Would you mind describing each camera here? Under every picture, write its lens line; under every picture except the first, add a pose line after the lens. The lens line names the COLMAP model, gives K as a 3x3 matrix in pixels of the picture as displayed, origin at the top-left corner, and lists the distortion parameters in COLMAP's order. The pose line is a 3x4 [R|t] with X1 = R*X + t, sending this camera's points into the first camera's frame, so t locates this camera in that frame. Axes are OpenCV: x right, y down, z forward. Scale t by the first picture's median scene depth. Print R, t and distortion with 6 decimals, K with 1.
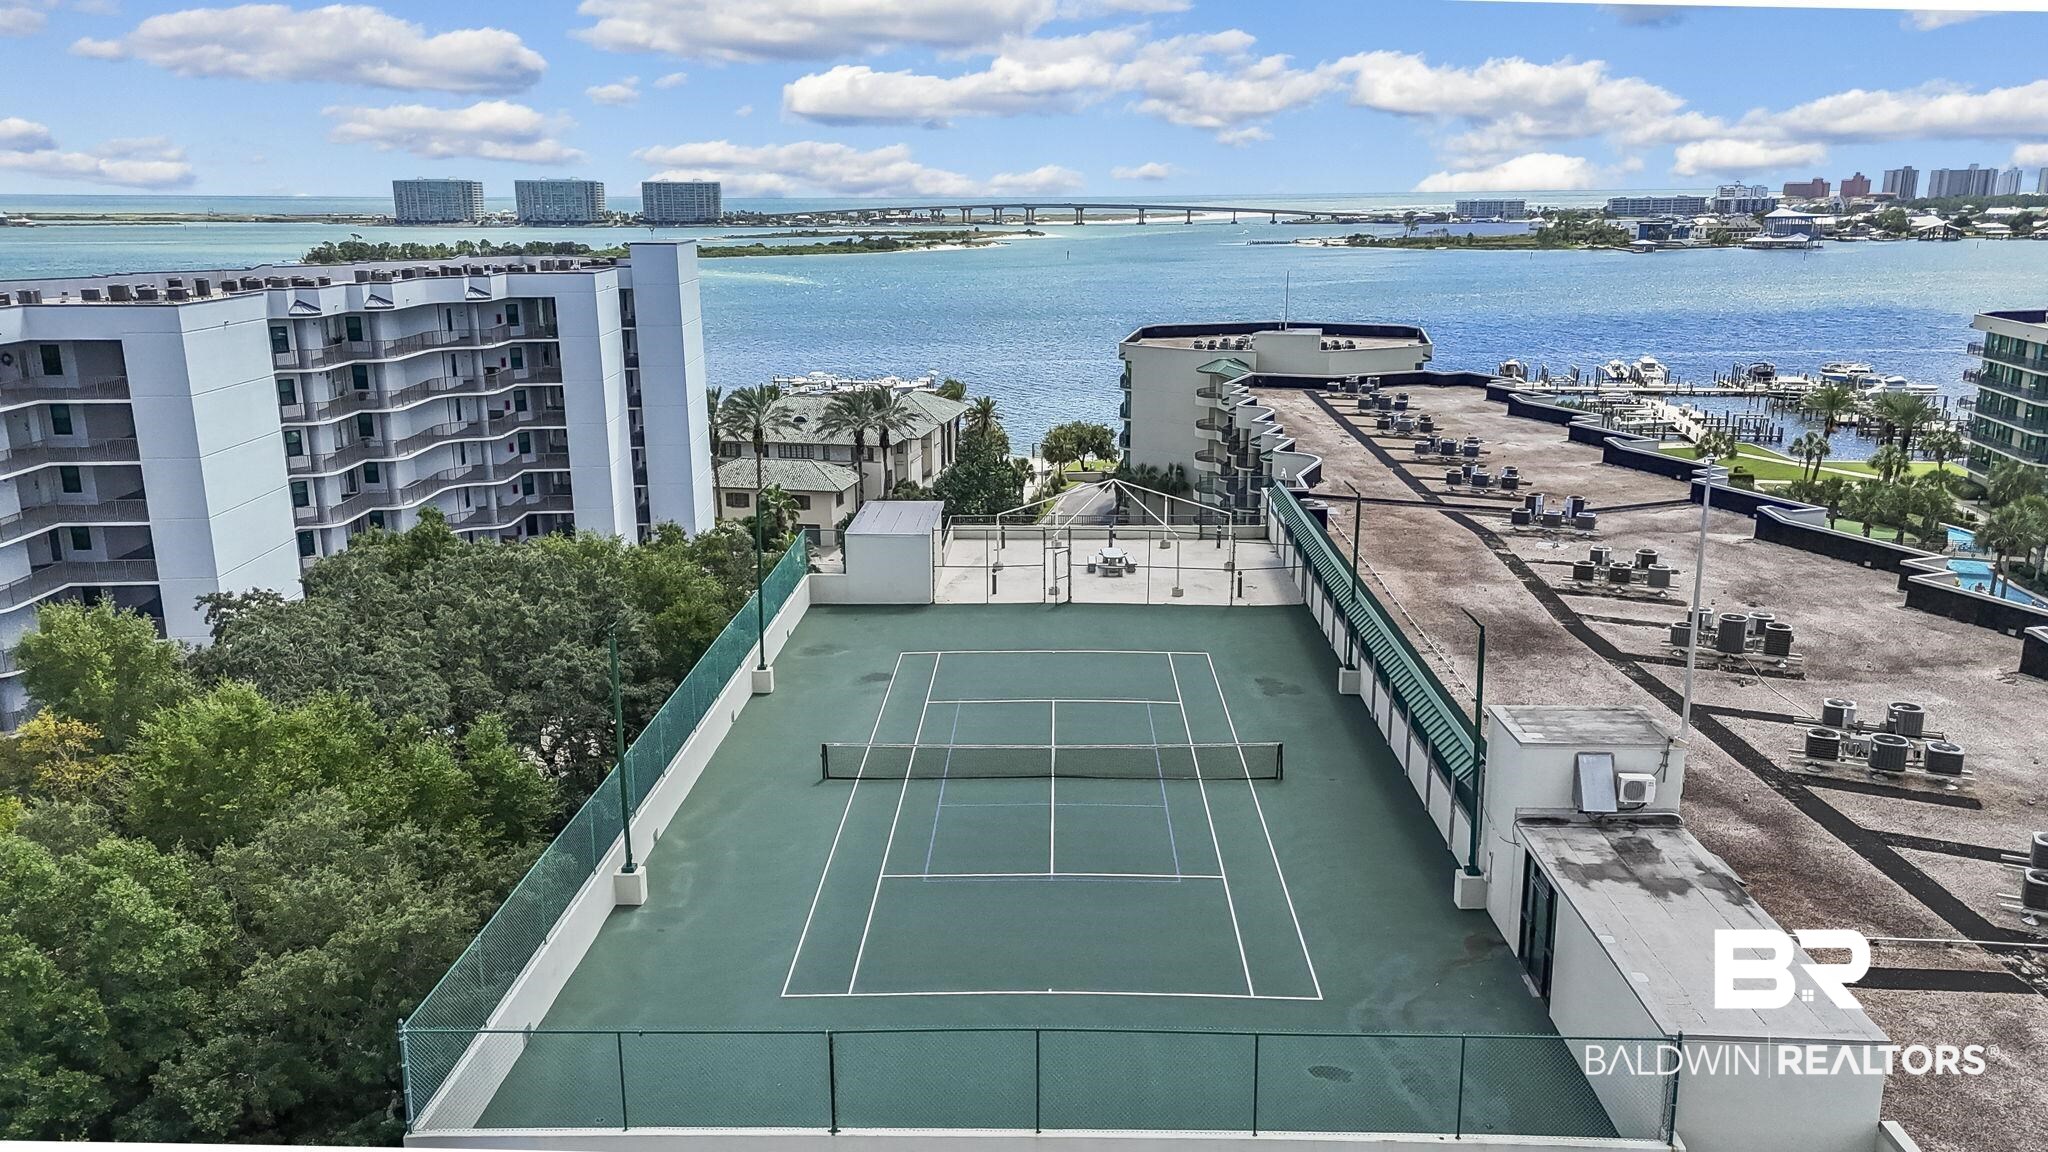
lens RADIAL K [[792.6, 0, 1027.1], [0, 792.6, 585.0], [0, 0, 1]] dist [0.000357, -0.000078]
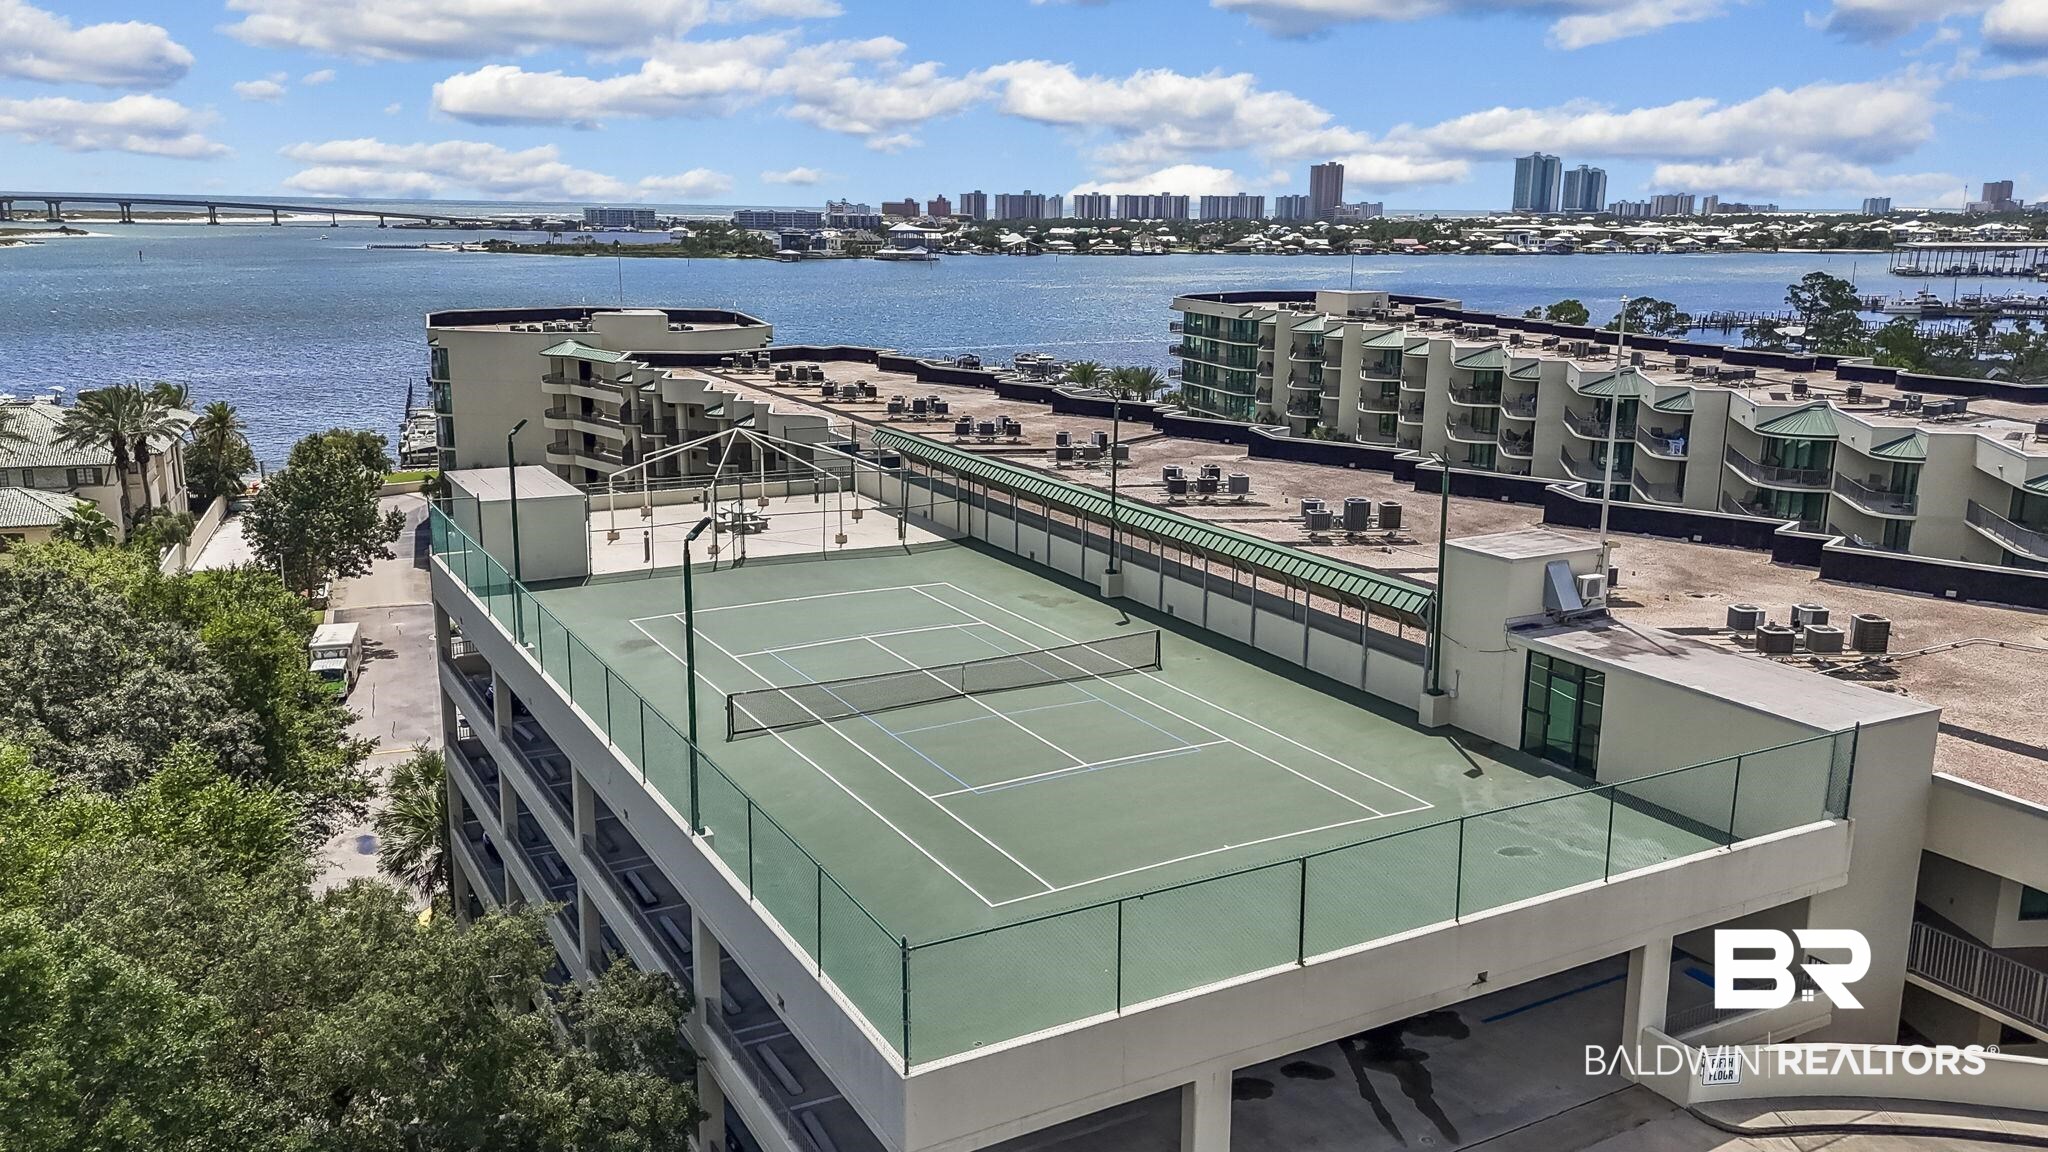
lens RADIAL K [[792.6, 0, 1023.1], [0, 792.6, 582.4], [0, 0, 1]] dist [0.000357, -0.000078]
pose [[0.999889, 0.013708, 0.005908, 0.438050], [-0.013679, 0.999894, -0.004974, -0.009795], [-0.005976, 0.004893, 0.999970, 0.003127]]
